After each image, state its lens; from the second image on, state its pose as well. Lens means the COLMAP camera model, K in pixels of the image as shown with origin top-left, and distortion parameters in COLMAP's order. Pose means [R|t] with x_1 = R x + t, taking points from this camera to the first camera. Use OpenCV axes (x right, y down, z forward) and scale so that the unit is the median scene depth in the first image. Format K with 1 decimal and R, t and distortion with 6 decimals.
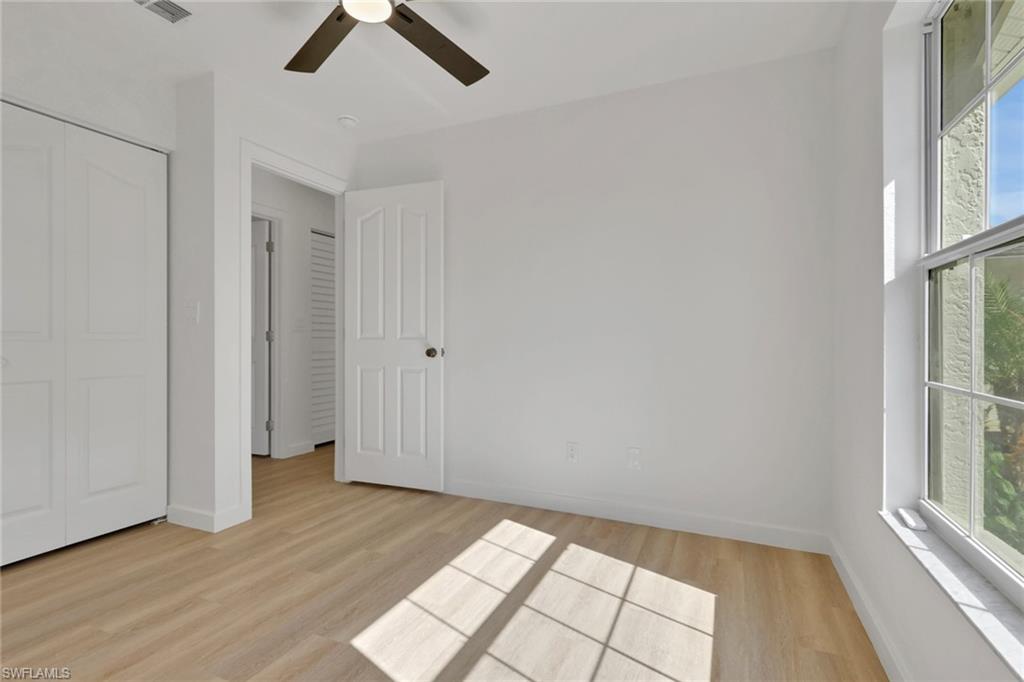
lens RADIAL K [[484.9, 0, 515.8], [0, 484.9, 348.4], [0, 0, 1]] dist [-0.002685, -0.000493]
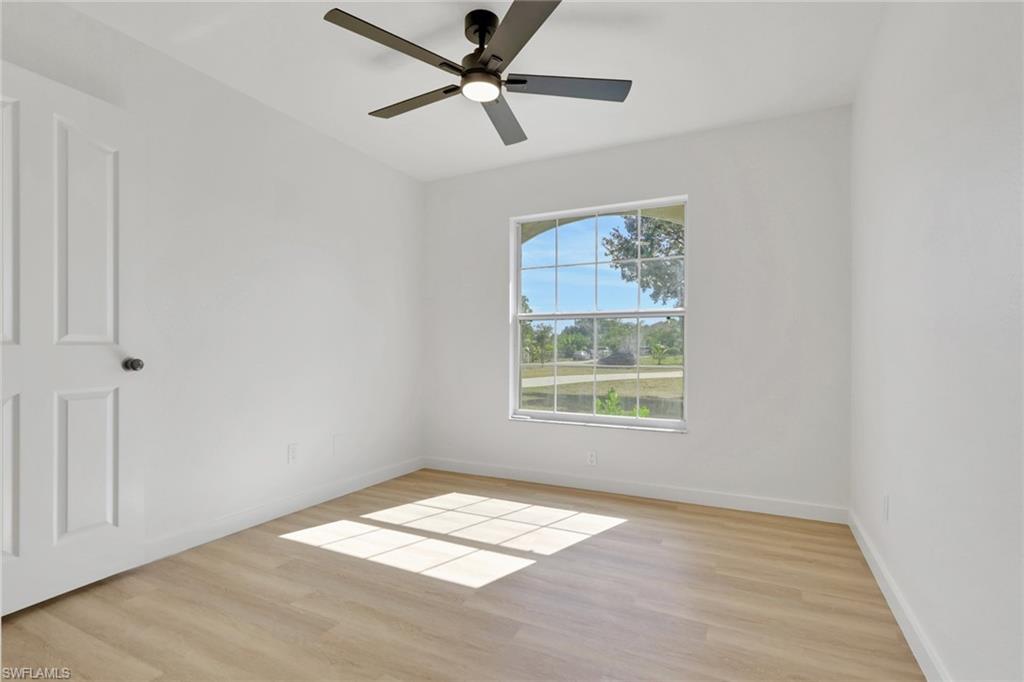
lens RADIAL K [[489.5, 0, 512.0], [0, 489.5, 341.0], [0, 0, 1]] dist [-0.001283, -0.000172]
pose [[0.048188, 0.007103, 0.998813, -1.084091], [0.010859, 0.999912, -0.007634, -0.015738], [-0.998779, 0.011214, 0.048107, 0.569450]]
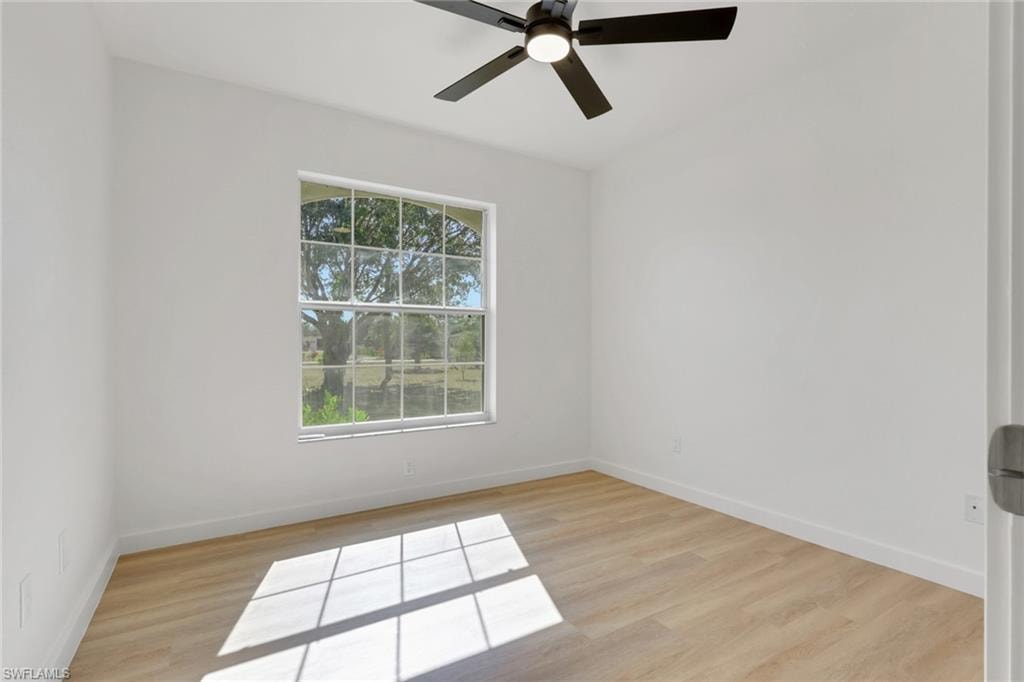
lens RADIAL K [[488.2, 0, 512.1], [0, 488.2, 338.3], [0, 0, 1]] dist [0.000334, -0.000264]
pose [[-0.827994, 0.000718, 0.560736, -0.585605], [0.001790, 0.999997, 0.001362, -0.022974], [-0.560734, 0.002131, -0.827993, 1.331742]]
